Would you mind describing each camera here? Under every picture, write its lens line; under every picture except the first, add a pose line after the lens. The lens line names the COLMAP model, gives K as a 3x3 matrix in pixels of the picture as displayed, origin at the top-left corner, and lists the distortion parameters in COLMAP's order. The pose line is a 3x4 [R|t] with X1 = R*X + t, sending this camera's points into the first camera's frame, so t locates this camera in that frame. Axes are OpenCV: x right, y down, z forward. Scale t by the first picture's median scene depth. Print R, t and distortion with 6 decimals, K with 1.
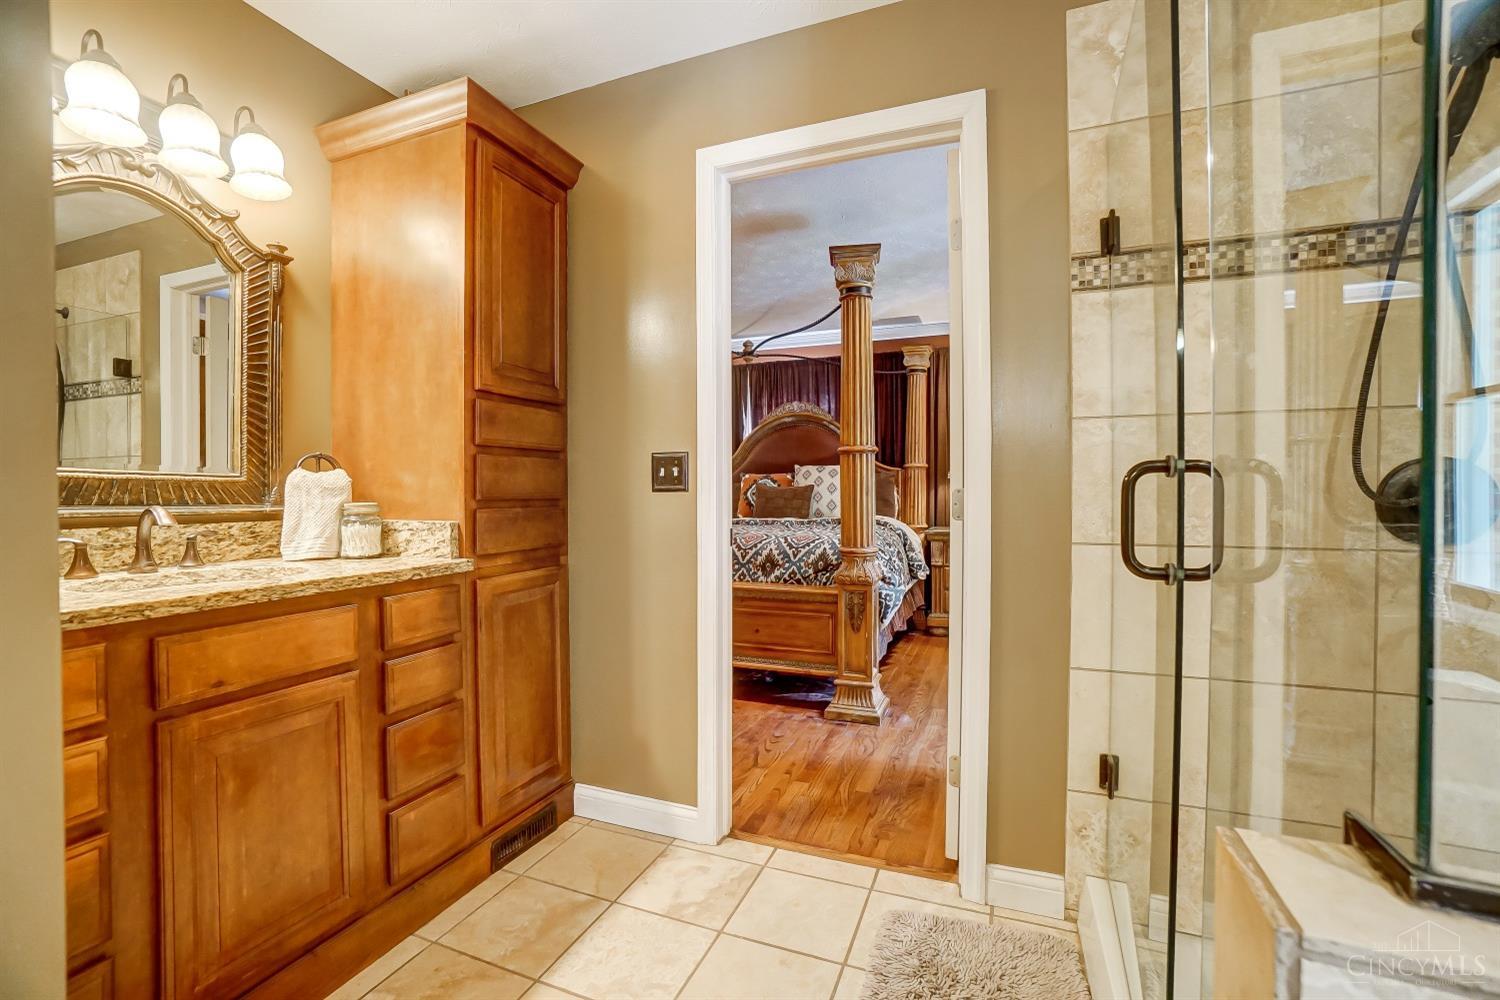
lens RADIAL K [[655.2, 0, 752.7], [0, 655.2, 500.5], [0, 0, 1]] dist [-0.036162, 0.000018]
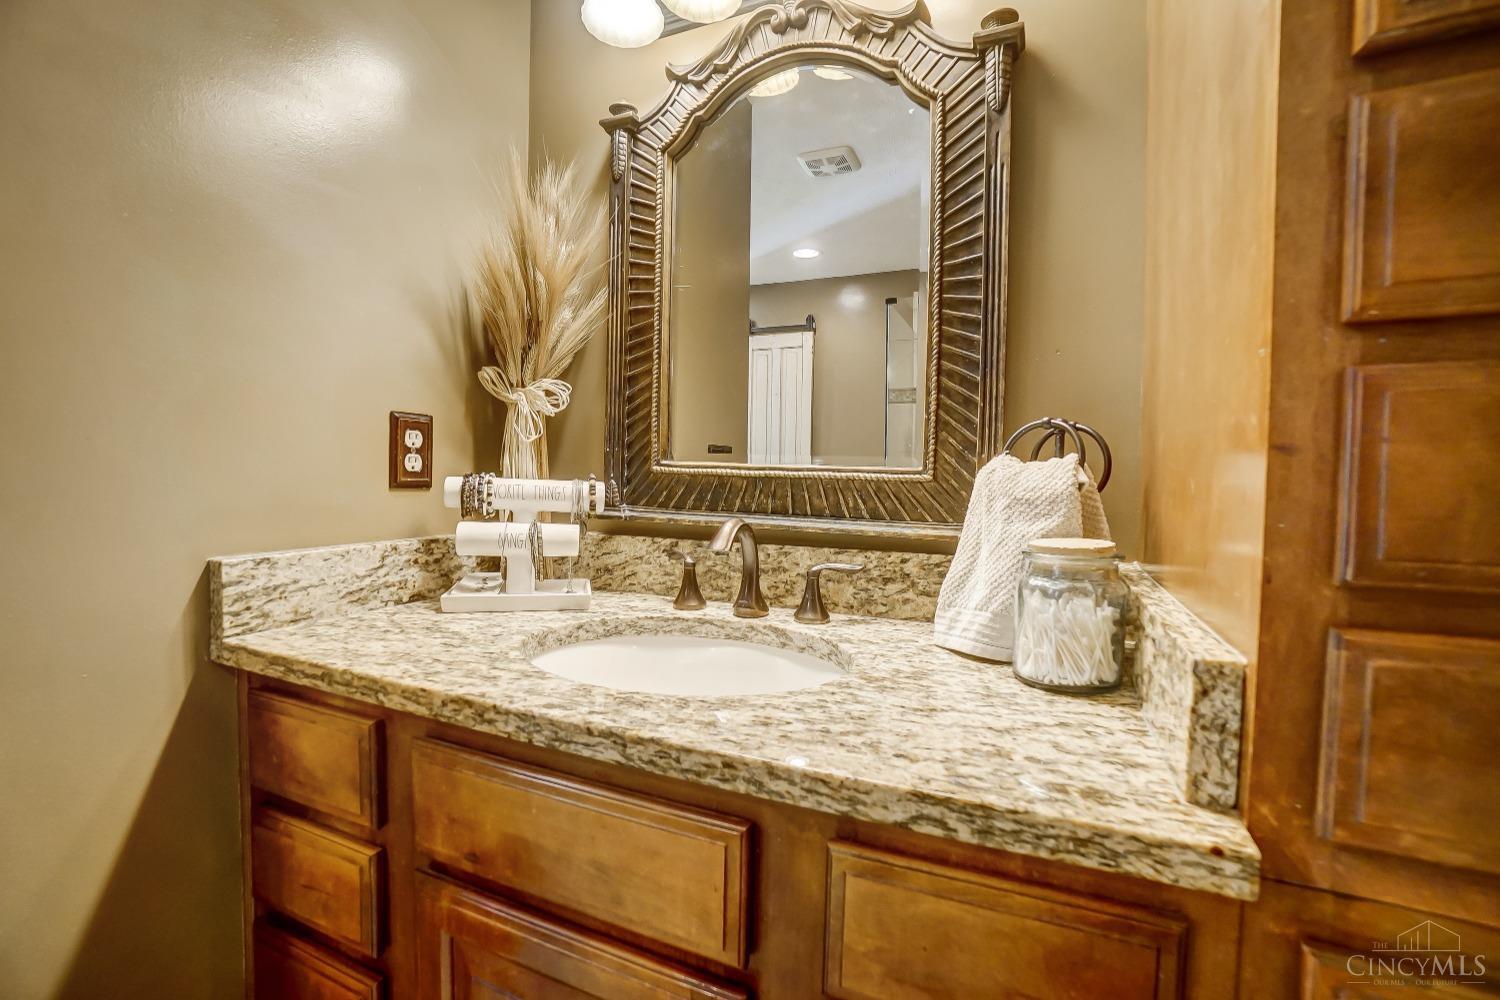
lens RADIAL K [[655.2, 0, 747.1], [0, 655.2, 498.8], [0, 0, 1]] dist [-0.036162, 0.000018]
pose [[-0.047014, 0.035765, -0.998254, -0.256408], [-0.030844, 0.998830, 0.037239, -0.034959], [0.998418, 0.032541, -0.045856, 0.992836]]
